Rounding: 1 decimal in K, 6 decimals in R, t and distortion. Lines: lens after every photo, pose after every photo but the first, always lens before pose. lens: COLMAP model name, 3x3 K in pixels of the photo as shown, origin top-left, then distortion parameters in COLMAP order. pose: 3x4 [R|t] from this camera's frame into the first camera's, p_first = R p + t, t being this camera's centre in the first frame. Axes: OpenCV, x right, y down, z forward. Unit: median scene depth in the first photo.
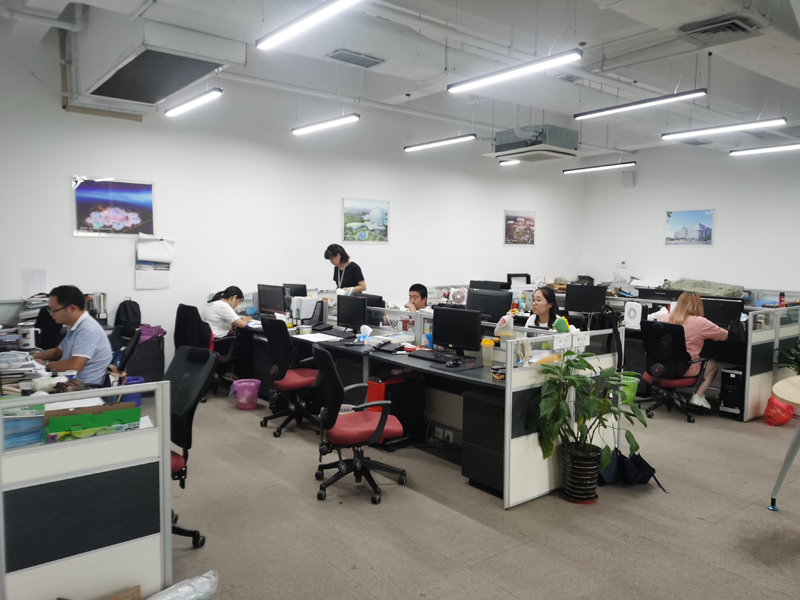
lens RADIAL K [[623.9, 0, 399.4], [0, 623.9, 302.6], [0, 0, 1]] dist [0.057128, -0.001648]
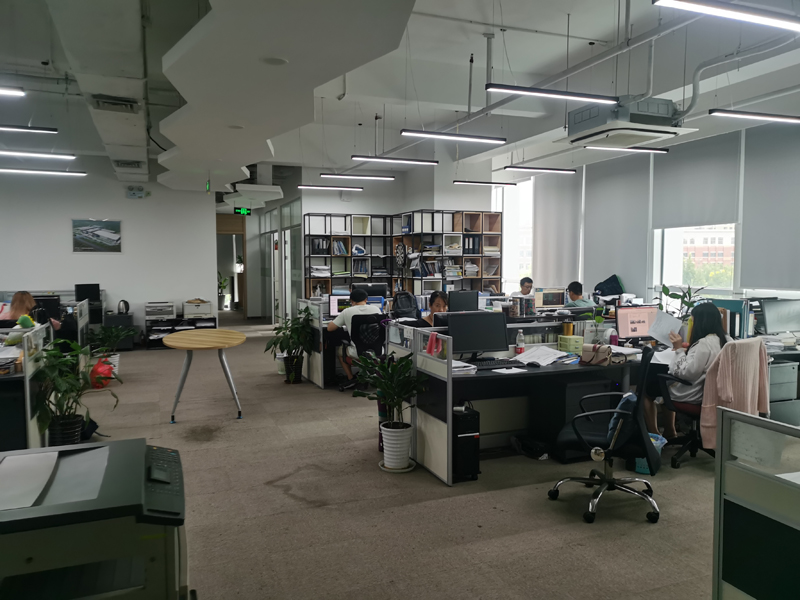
lens RADIAL K [[623.9, 0, 400.2], [0, 623.9, 300.4], [0, 0, 1]] dist [0.057128, -0.001648]
pose [[0.281645, -0.071614, 0.956843, -1.481263], [0.084654, 0.995177, 0.049565, -0.007055], [-0.955777, 0.067041, 0.286349, 0.014992]]
